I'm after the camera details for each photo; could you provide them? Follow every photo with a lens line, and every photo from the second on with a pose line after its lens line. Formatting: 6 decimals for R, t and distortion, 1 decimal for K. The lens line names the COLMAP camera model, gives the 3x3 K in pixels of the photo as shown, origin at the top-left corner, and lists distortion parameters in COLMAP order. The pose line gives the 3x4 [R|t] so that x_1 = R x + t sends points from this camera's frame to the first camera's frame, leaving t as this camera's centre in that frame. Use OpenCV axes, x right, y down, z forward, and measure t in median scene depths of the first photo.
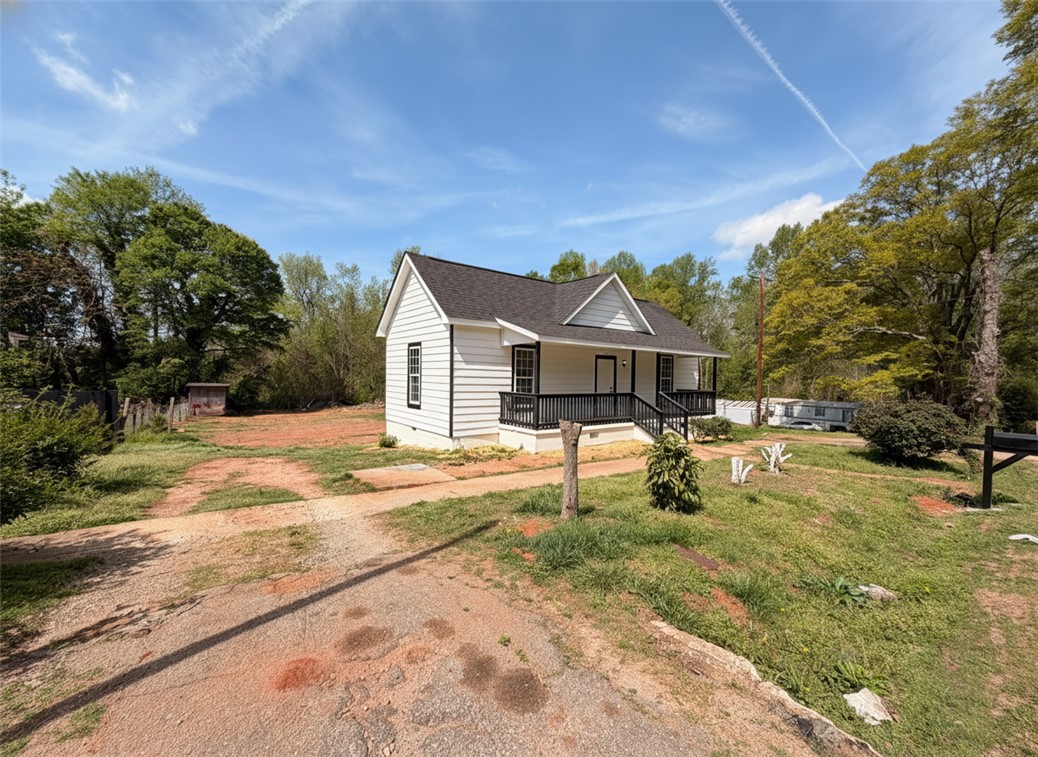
lens RADIAL K [[415.3, 0, 523.8], [0, 415.3, 380.7], [0, 0, 1]] dist [0.004452, -0.000388]
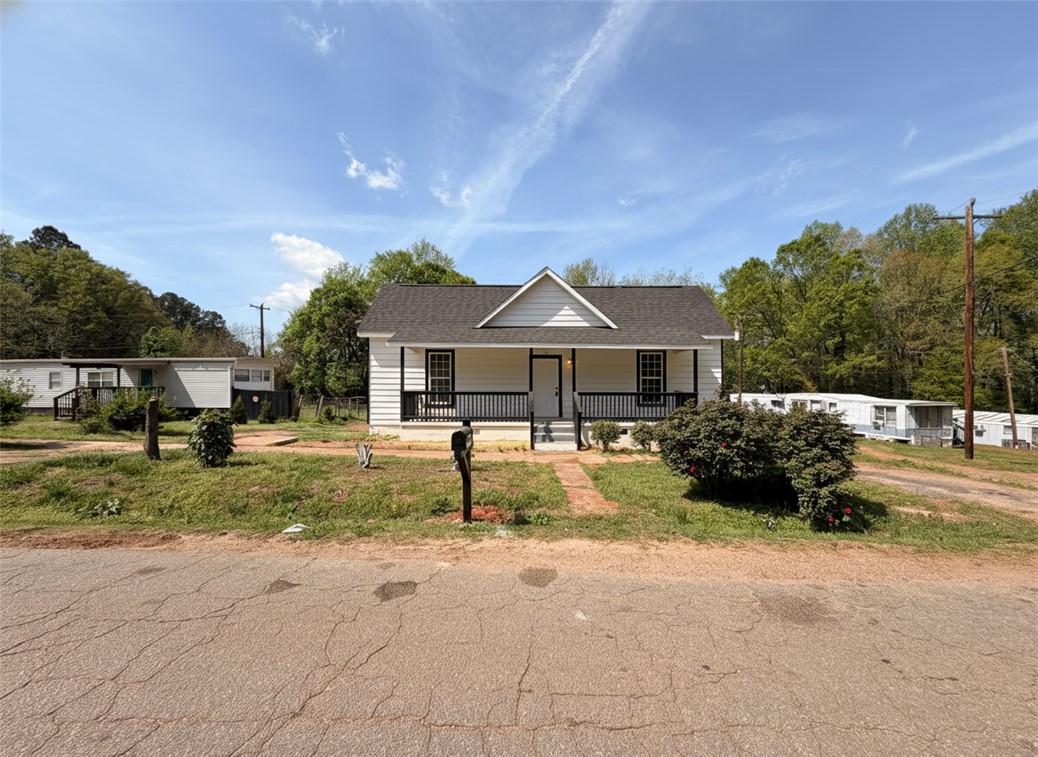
lens RADIAL K [[415.3, 0, 523.2], [0, 415.3, 378.9], [0, 0, 1]] dist [0.004452, -0.000388]
pose [[0.801298, -0.014916, -0.598080, 0.810223], [0.000999, 0.999721, -0.023595, 0.020406], [0.598265, 0.018309, 0.801089, 0.208625]]
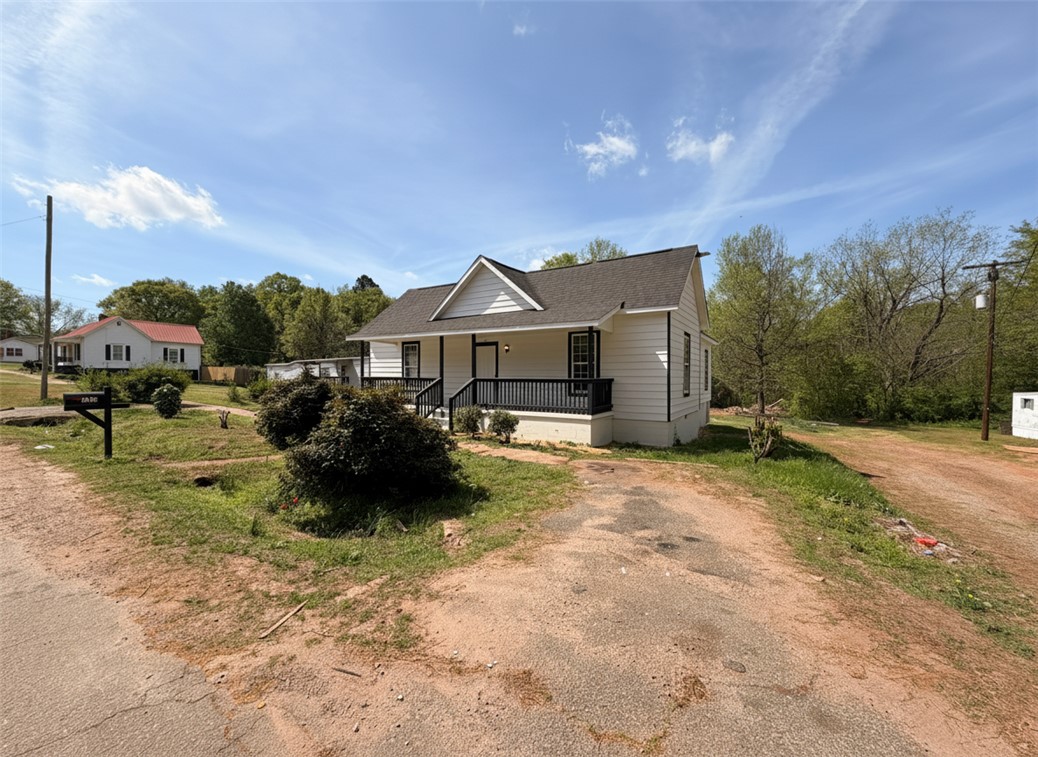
lens RADIAL K [[415.3, 0, 520.8], [0, 415.3, 378.2], [0, 0, 1]] dist [0.004452, -0.000388]
pose [[0.351178, -0.015022, -0.936188, 1.259679], [-0.011840, 0.999720, -0.020482, 0.047604], [0.936234, 0.018277, 0.350902, 0.808439]]
